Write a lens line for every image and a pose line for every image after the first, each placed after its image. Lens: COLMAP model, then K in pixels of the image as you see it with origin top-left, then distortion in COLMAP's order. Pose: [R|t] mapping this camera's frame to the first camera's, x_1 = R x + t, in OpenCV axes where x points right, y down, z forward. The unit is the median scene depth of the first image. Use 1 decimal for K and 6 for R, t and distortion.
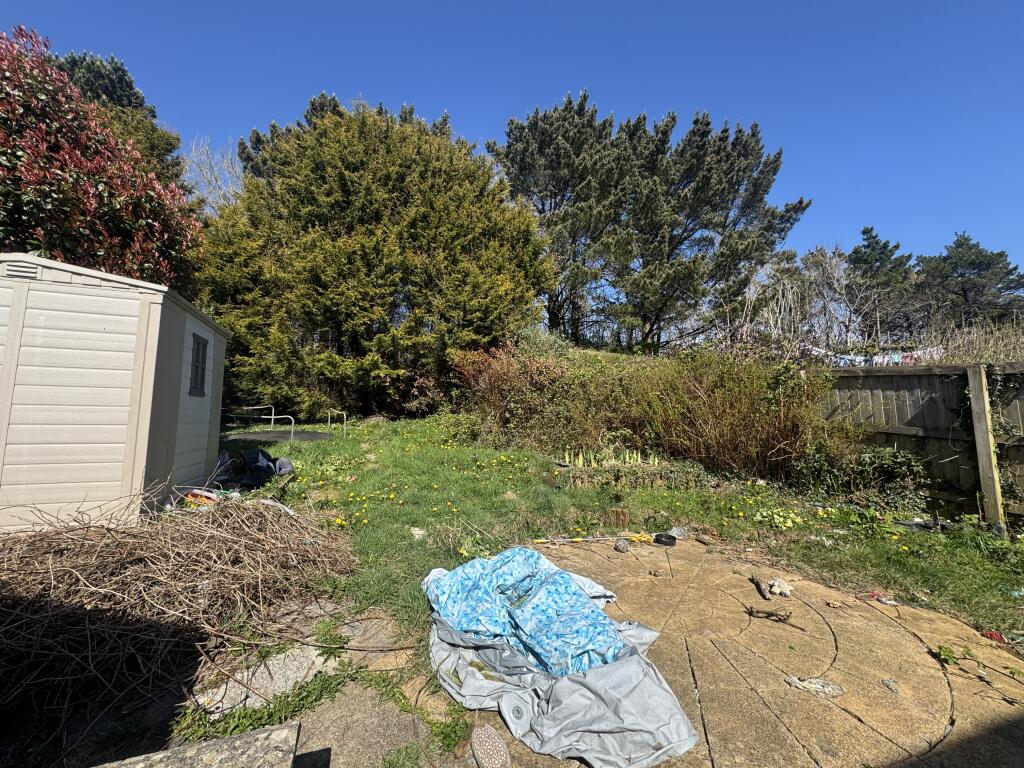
lens RADIAL K [[405.8, 0, 511.9], [0, 405.8, 381.6], [0, 0, 1]] dist [-0.001120, -0.000103]
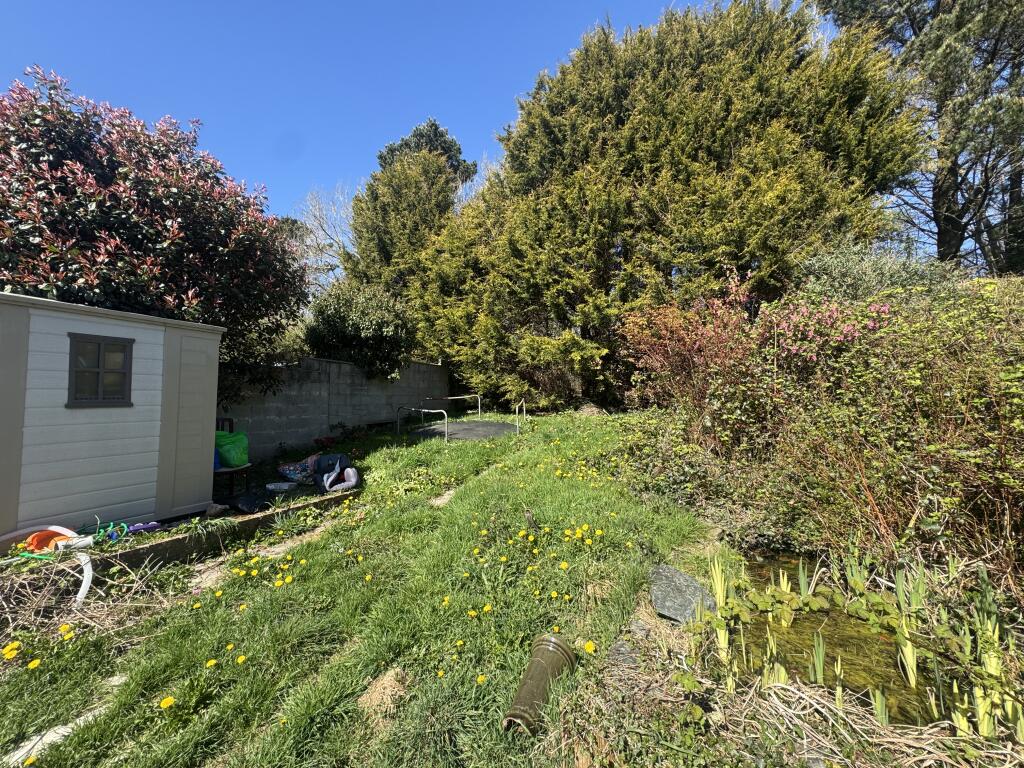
lens RADIAL K [[405.8, 0, 511.9], [0, 405.8, 381.6], [0, 0, 1]] dist [-0.001120, -0.000103]
pose [[0.694927, -0.012425, -0.718973, 0.109369], [0.050784, 0.998202, 0.031836, -0.000218], [0.717284, -0.058636, 0.694309, 0.265418]]
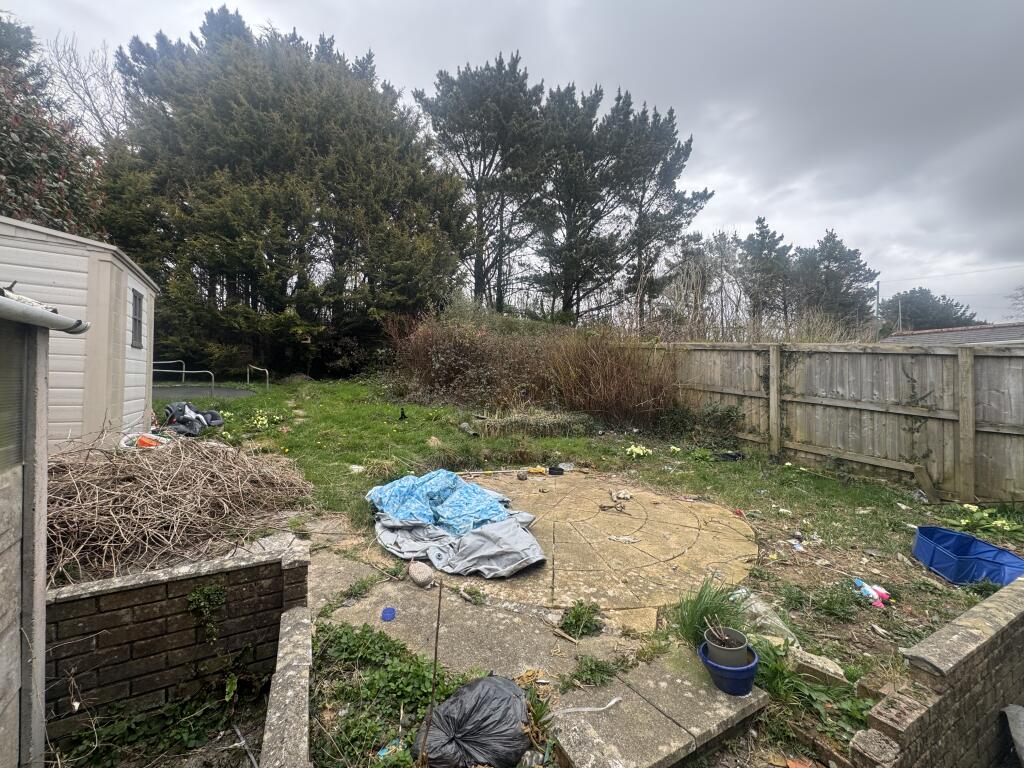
lens RADIAL K [[404.7, 0, 513.3], [0, 404.7, 387.3], [0, 0, 1]] dist [-0.000185, -0.000109]
pose [[0.982159, 0.015356, 0.187425, -0.000775], [-0.034693, 0.994349, 0.100334, -0.000656], [-0.184825, -0.105046, 0.977141, -0.047205]]
